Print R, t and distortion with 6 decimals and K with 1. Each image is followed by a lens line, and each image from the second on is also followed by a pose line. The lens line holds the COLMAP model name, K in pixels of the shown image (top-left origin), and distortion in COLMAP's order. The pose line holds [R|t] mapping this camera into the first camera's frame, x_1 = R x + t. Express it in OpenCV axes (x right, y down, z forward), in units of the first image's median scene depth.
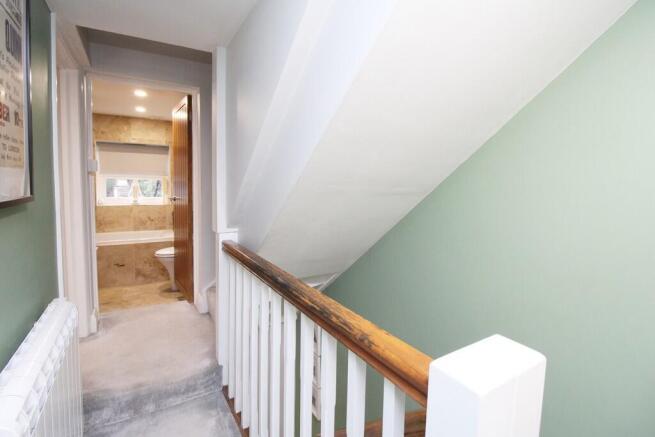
lens RADIAL K [[307.5, 0, 327.9], [0, 307.5, 207.3], [0, 0, 1]] dist [-0.011733, -0.000420]
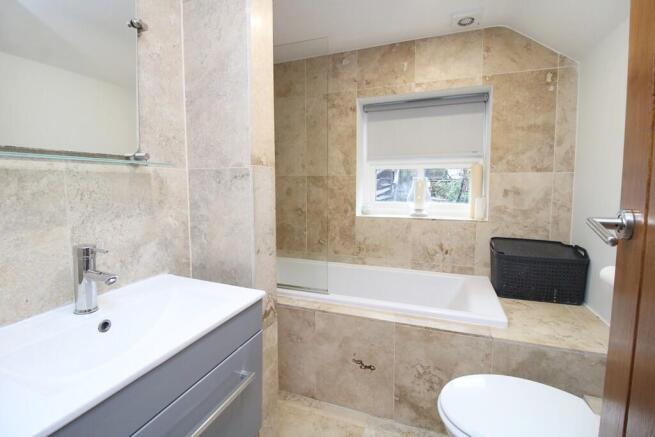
lens RADIAL K [[307.5, 0, 327.9], [0, 307.5, 207.3], [0, 0, 1]] dist [-0.011733, -0.000420]
pose [[0.607836, 0.036404, -0.793227, -0.322101], [-0.044066, 0.998956, 0.012078, -0.025111], [0.792839, 0.027613, 0.608806, 0.583304]]
